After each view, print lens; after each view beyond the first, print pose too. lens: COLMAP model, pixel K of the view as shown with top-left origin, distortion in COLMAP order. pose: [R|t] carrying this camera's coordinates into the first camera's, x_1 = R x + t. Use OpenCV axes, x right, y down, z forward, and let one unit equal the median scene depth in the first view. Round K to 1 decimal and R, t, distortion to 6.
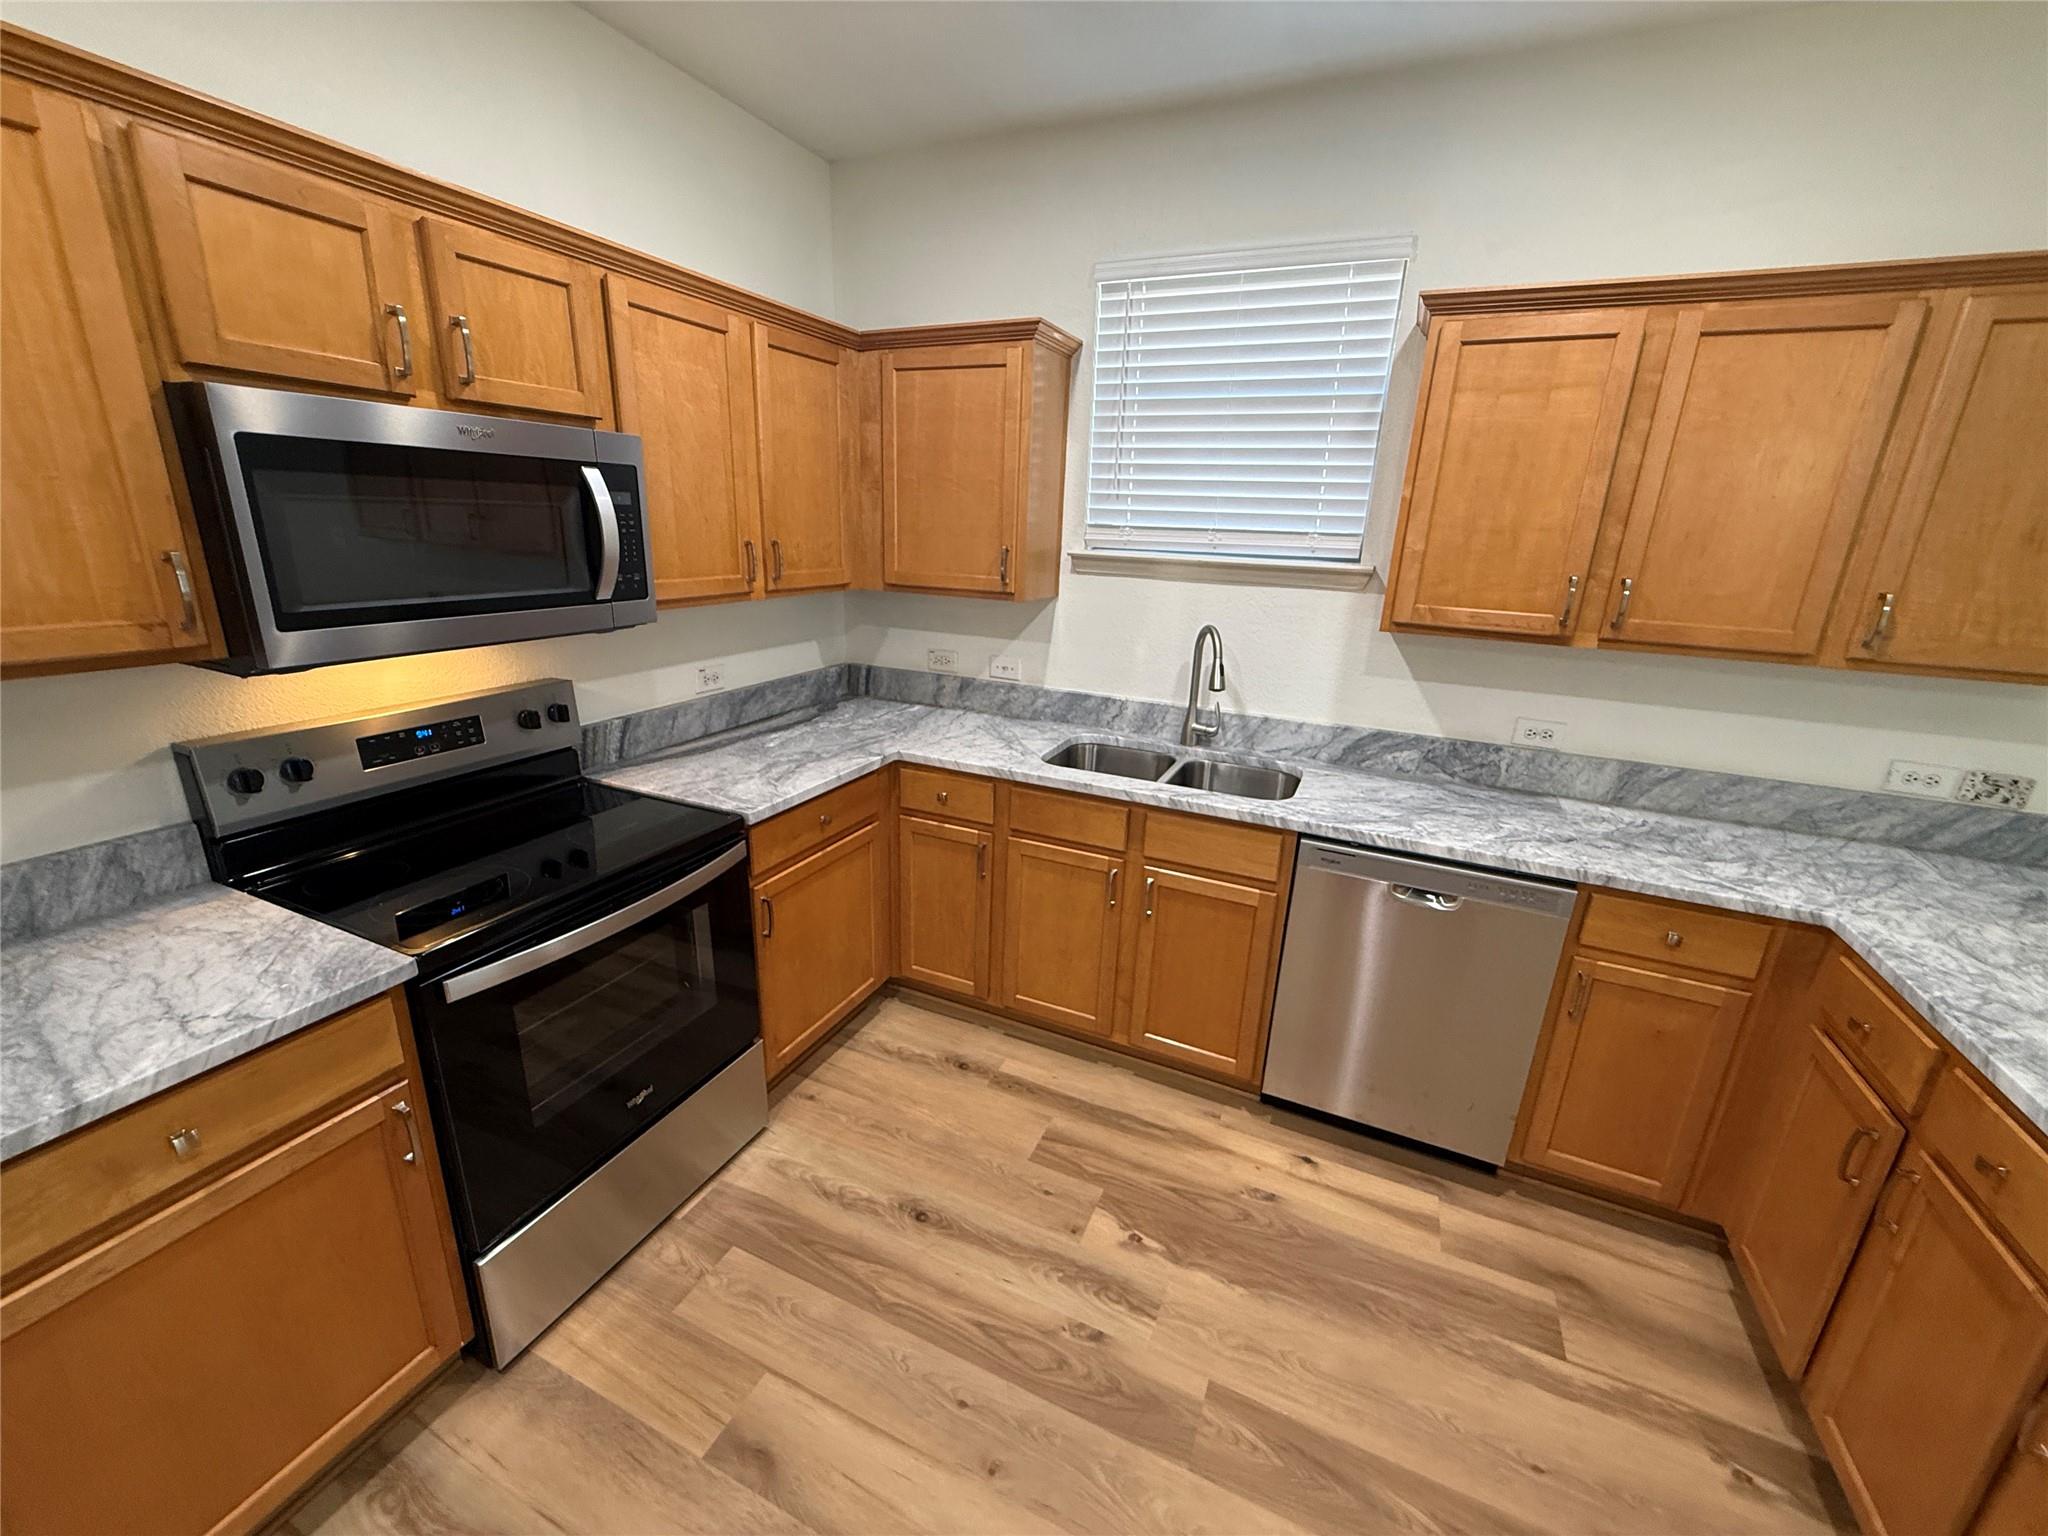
lens RADIAL K [[818.6, 0, 1015.6], [0, 818.6, 765.5], [0, 0, 1]] dist [0.000222, 0.000110]
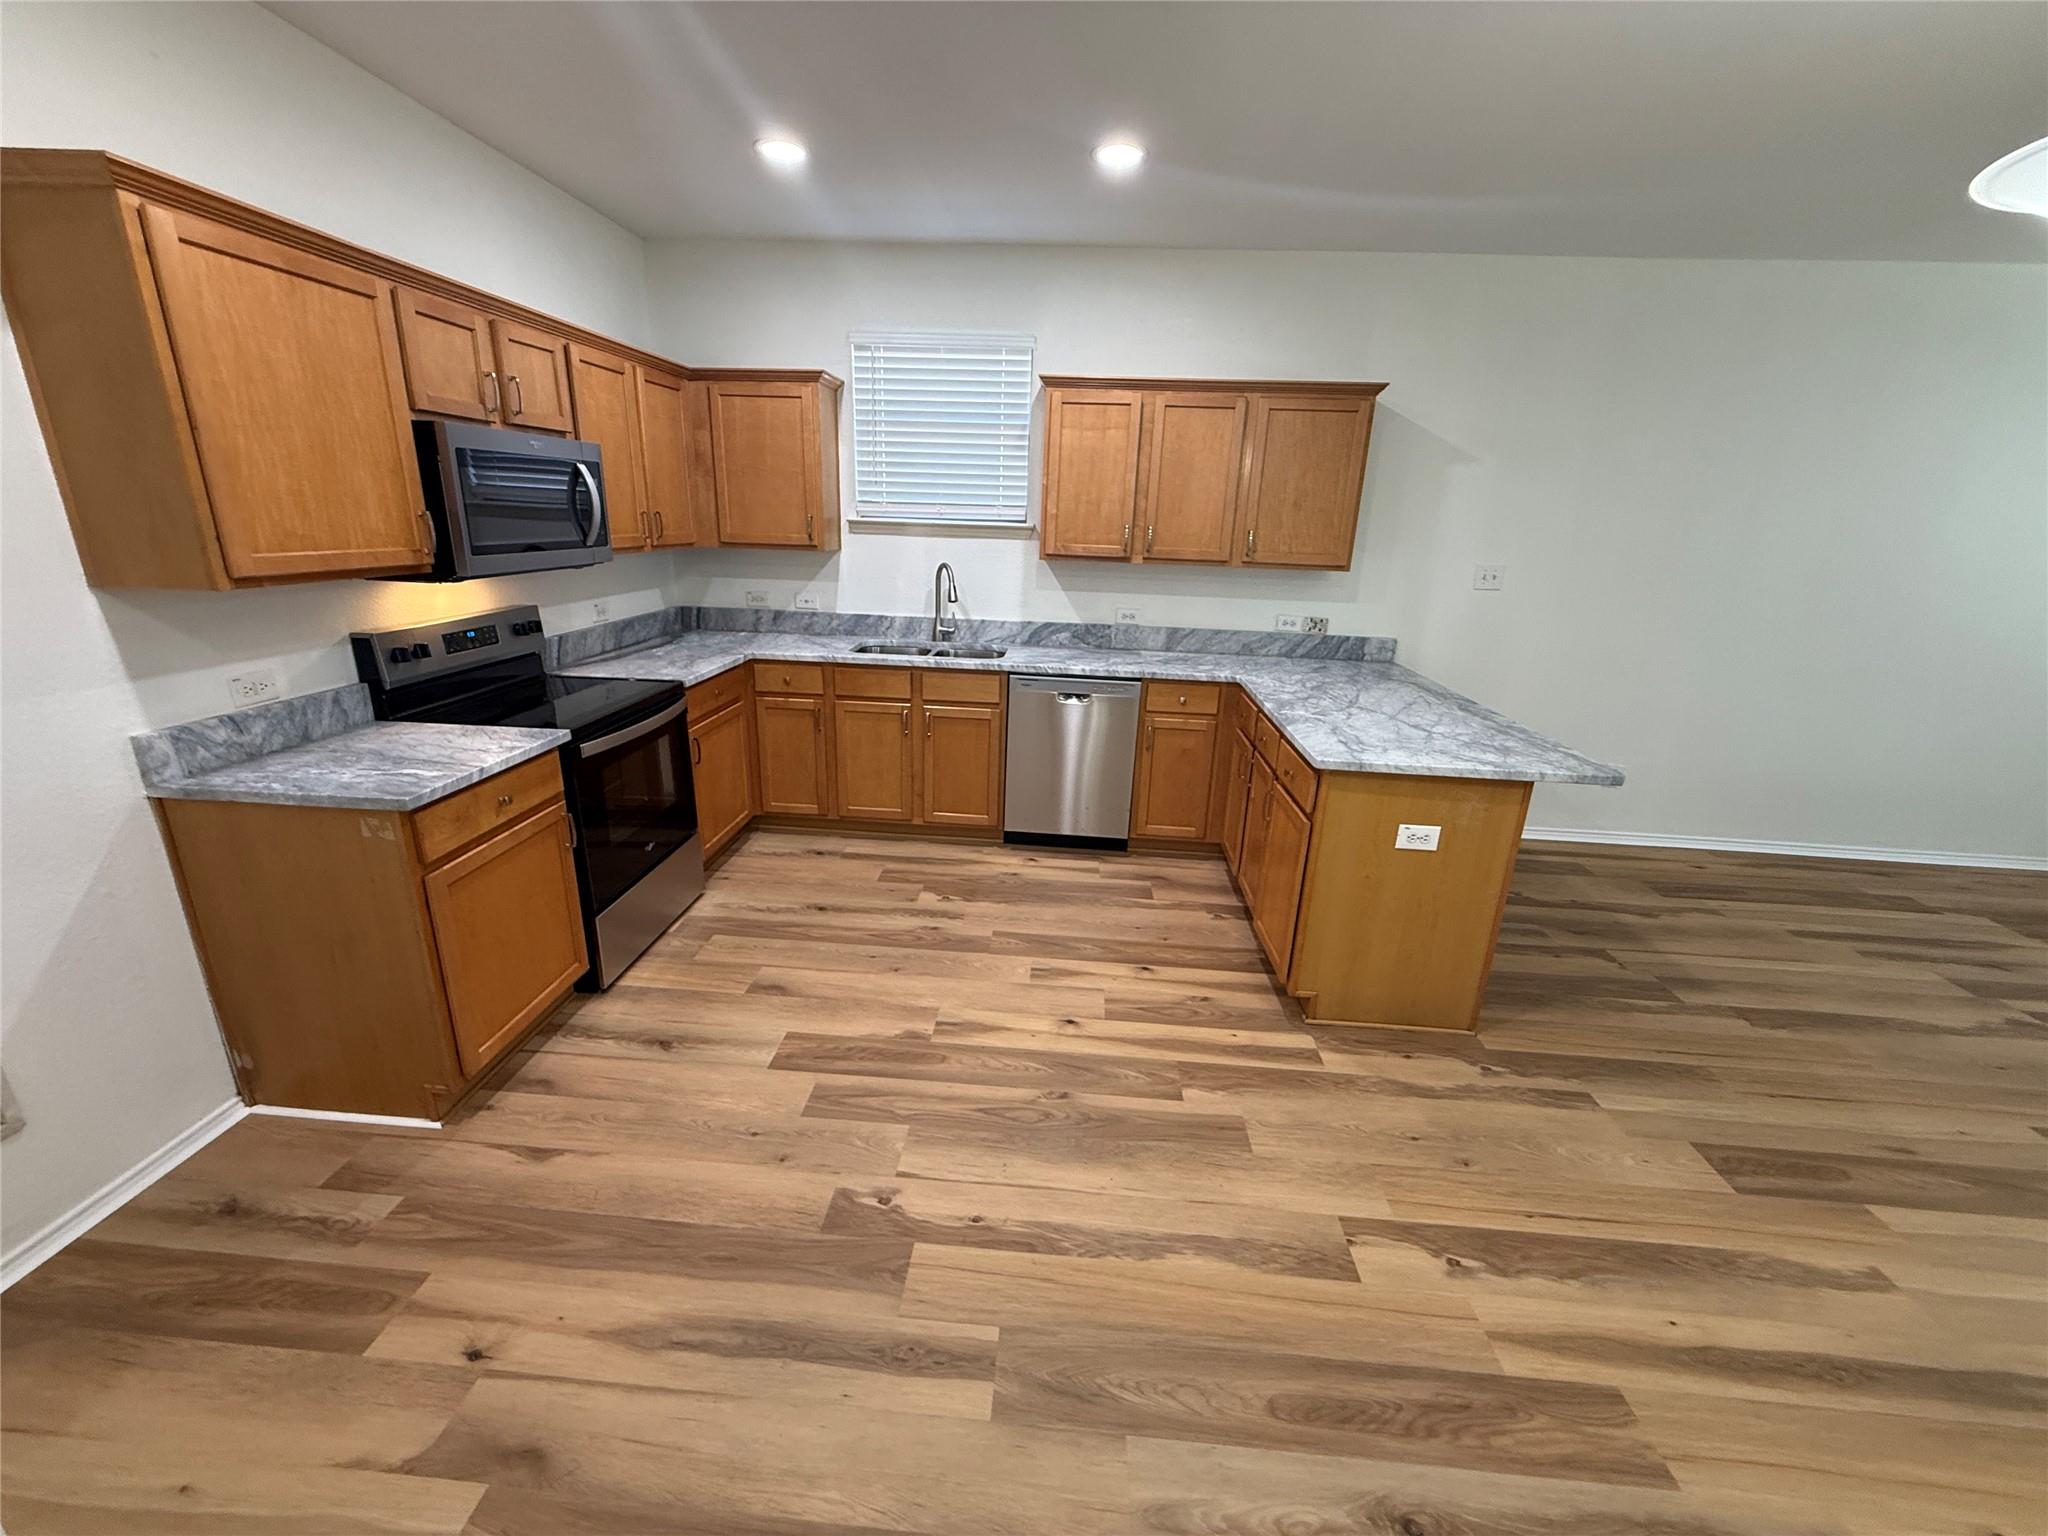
lens RADIAL K [[818.6, 0, 1015.6], [0, 818.6, 765.5], [0, 0, 1]] dist [0.000222, 0.000110]
pose [[0.937101, -0.108547, 0.331751, -0.233711], [0.102317, 0.994091, 0.036245, 0.202699], [-0.333726, -0.000022, 0.942670, -0.635447]]
